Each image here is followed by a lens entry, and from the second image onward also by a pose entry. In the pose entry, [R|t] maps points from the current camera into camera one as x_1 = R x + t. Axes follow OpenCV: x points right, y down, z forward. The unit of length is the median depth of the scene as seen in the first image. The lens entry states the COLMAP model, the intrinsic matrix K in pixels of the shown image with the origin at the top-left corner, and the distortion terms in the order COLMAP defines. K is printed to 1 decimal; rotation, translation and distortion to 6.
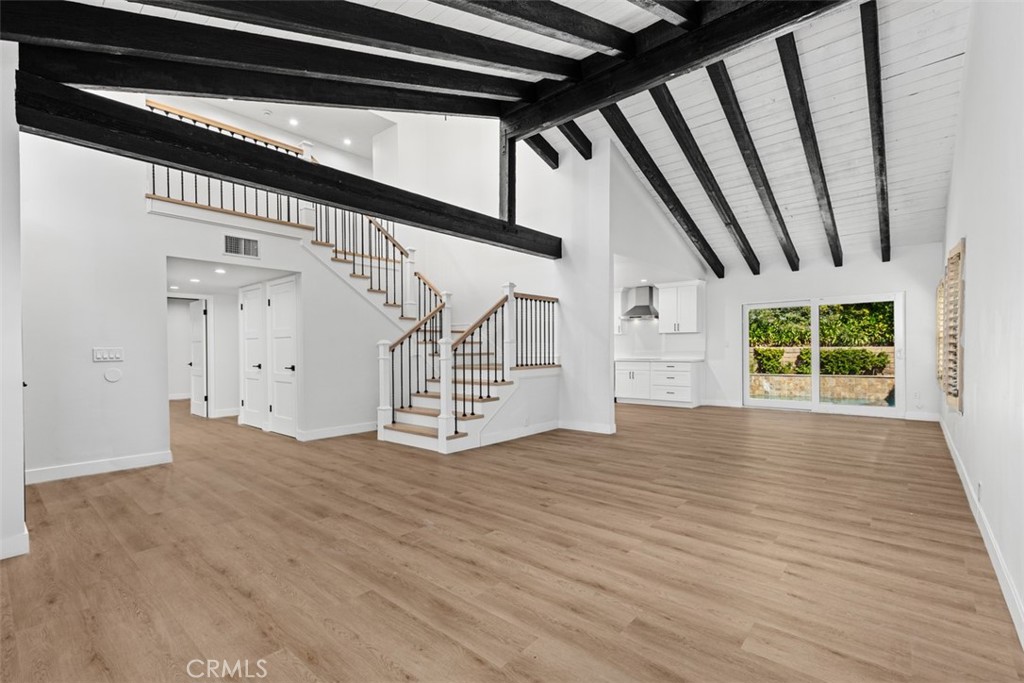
lens RADIAL K [[461.8, 0, 511.7], [0, 461.8, 356.2], [0, 0, 1]] dist [-0.000510, -0.000067]
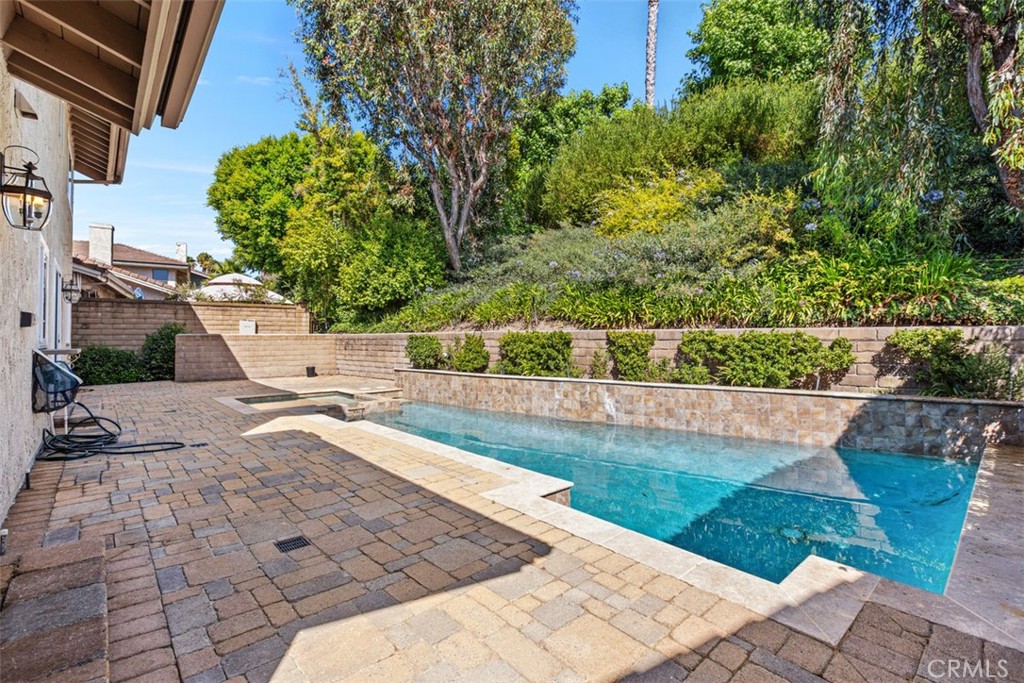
lens RADIAL K [[460.8, 0, 512.0], [0, 460.8, 341.5], [0, 0, 1]] dist [-0.000119, 0.000071]
pose [[0.993597, 0.008115, -0.112694, 0.525665], [-0.009662, 0.999866, -0.013181, 0.002822], [0.112572, 0.014185, 0.993542, 0.504964]]
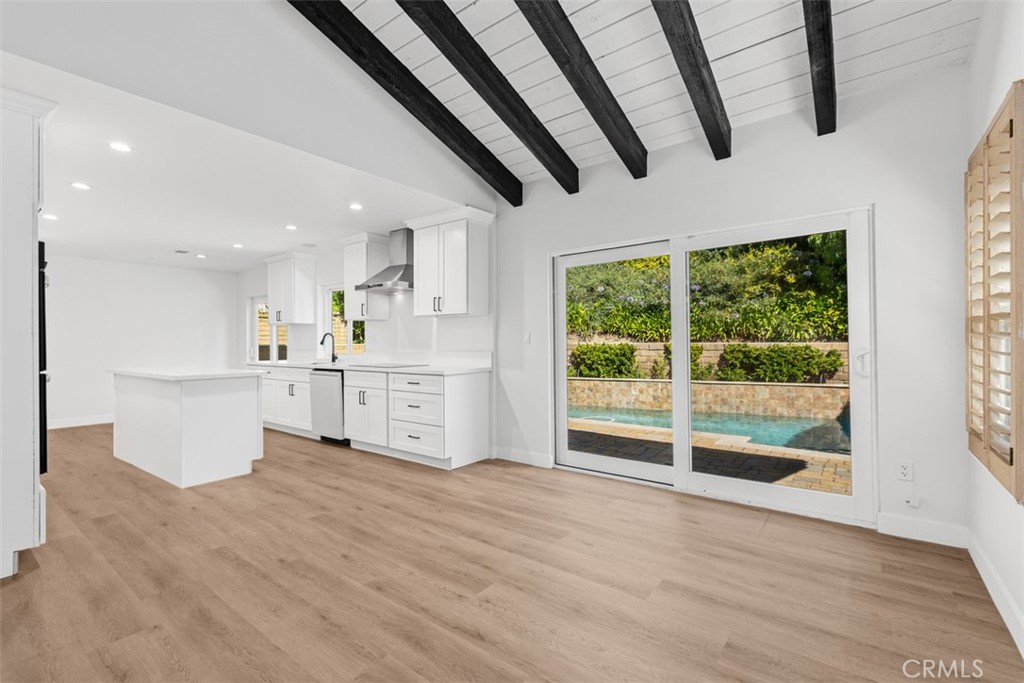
lens RADIAL K [[460.8, 0, 512.0], [0, 460.8, 341.5], [0, 0, 1]] dist [-0.000119, 0.000071]
pose [[0.998179, 0.002105, 0.060279, 0.267975], [-0.001048, 0.999845, -0.017568, -0.008806], [-0.060307, 0.017473, 0.998027, 0.323018]]
